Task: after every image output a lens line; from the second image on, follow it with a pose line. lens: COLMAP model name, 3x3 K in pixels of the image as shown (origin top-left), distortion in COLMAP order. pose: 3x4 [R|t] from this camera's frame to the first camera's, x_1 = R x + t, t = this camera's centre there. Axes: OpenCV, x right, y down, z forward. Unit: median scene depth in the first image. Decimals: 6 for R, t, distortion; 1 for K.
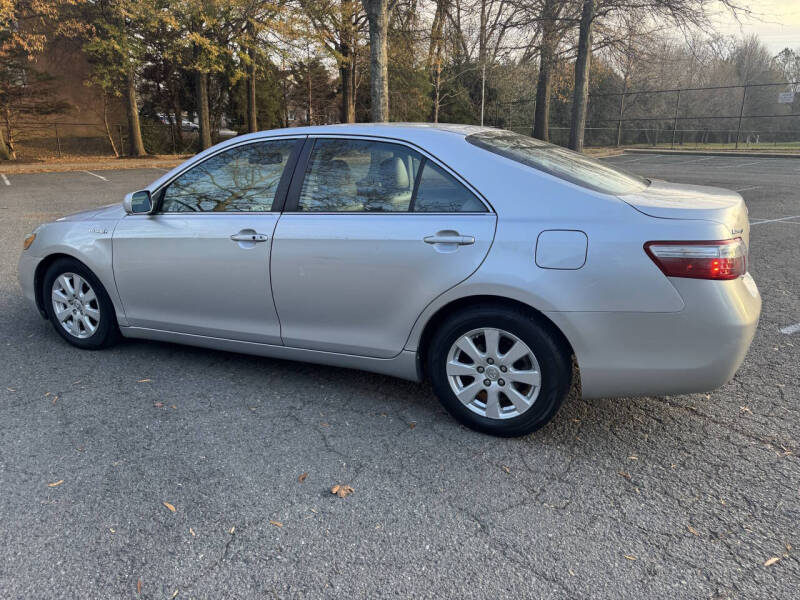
lens RADIAL K [[564.2, 0, 398.0], [0, 564.2, 300.7], [0, 0, 1]] dist [0.022995, -0.022158]
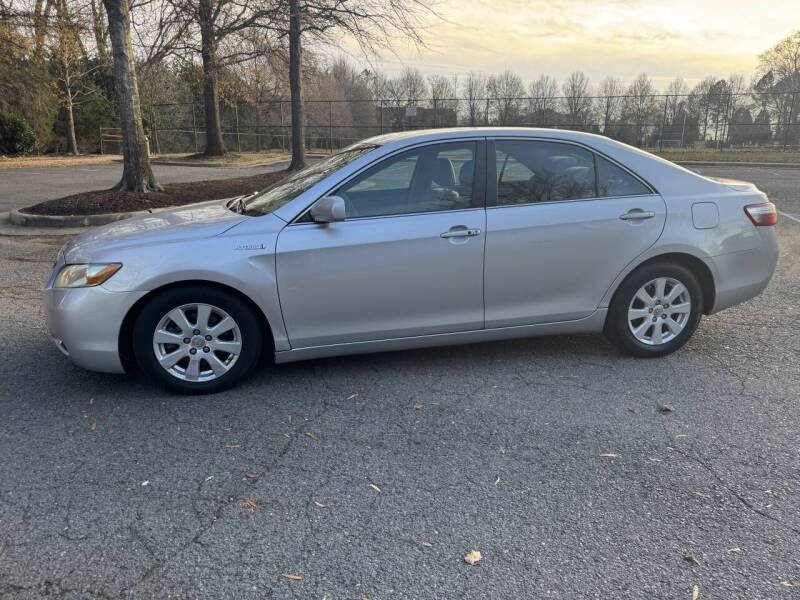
lens RADIAL K [[564.2, 0, 399.4], [0, 564.2, 307.8], [0, 0, 1]] dist [0.022995, -0.022158]
pose [[0.805250, -0.161748, 0.570447, -0.995830], [0.159923, 0.985666, 0.053734, -0.048508], [-0.570961, 0.047958, 0.819575, 0.202296]]
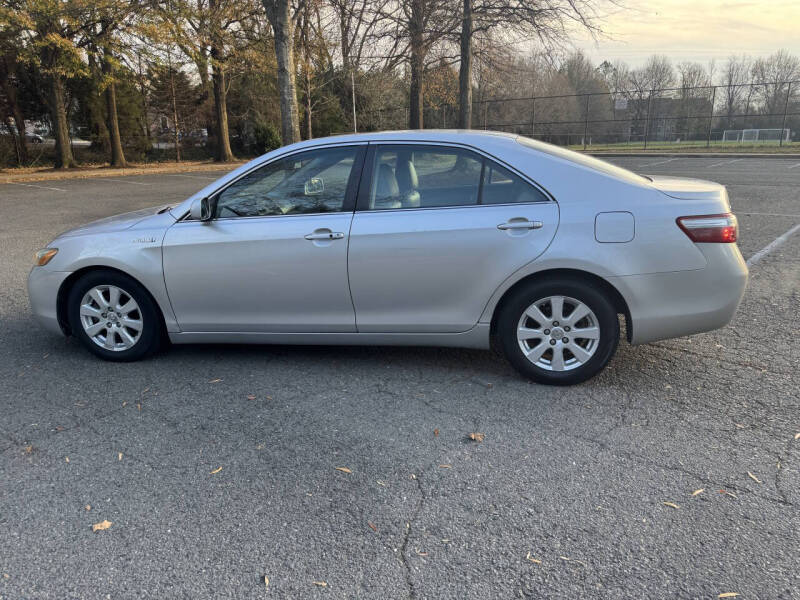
lens RADIAL K [[564.2, 0, 406.3], [0, 564.2, 303.0], [0, 0, 1]] dist [0.022995, -0.022158]
pose [[0.968518, -0.082697, 0.234805, -0.379059], [0.084349, 0.996432, 0.003019, 0.028091], [-0.234217, 0.016882, 0.972038, -0.096167]]
